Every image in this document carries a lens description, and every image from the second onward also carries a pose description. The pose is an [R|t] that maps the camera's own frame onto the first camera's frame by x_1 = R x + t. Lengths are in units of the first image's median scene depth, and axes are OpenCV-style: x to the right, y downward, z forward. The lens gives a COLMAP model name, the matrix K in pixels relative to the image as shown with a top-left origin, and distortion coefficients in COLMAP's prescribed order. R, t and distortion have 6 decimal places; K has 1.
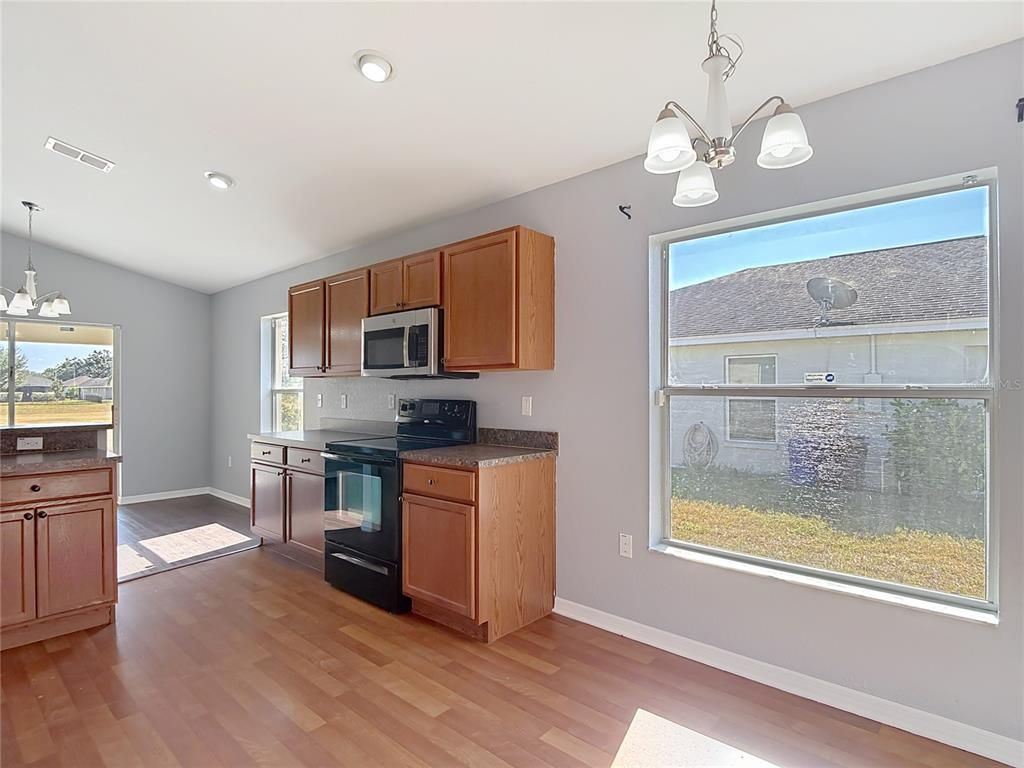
lens RADIAL K [[549.6, 0, 519.9], [0, 549.6, 387.7], [0, 0, 1]] dist [-0.004890, -0.004326]
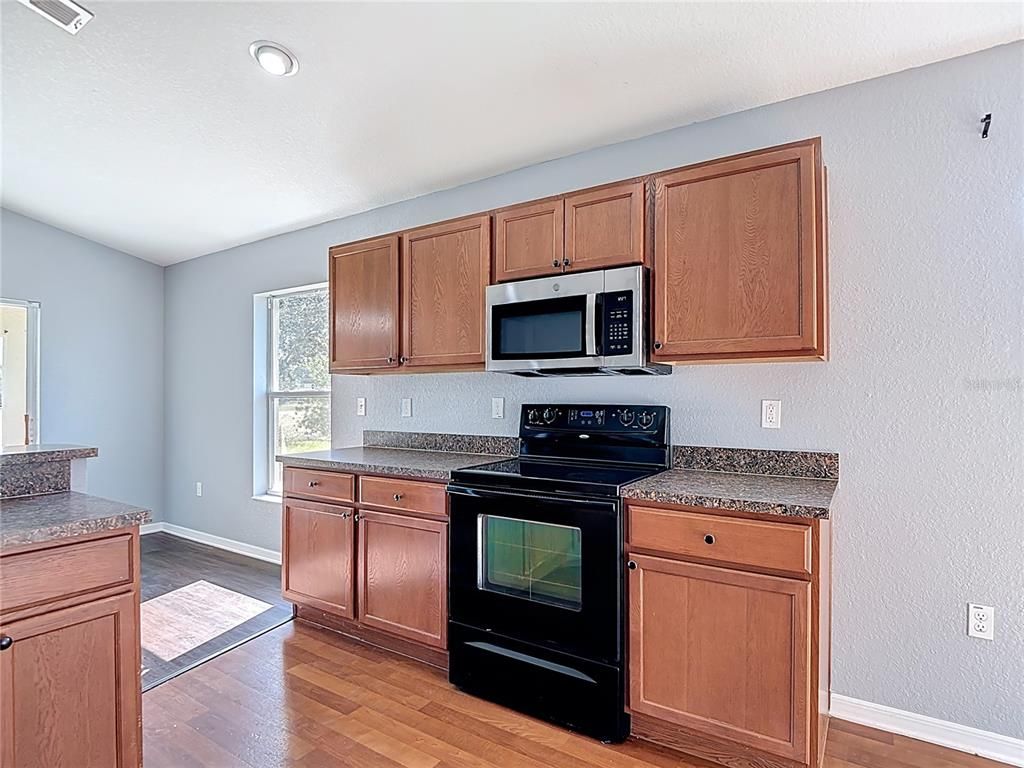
lens RADIAL K [[549.6, 0, 506.0], [0, 549.6, 393.1], [0, 0, 1]] dist [-0.004890, -0.004326]
pose [[0.989274, -0.002939, 0.146042, -0.367680], [0.002293, 0.999987, 0.004592, 0.003611], [-0.146053, -0.004207, 0.989268, 0.329511]]
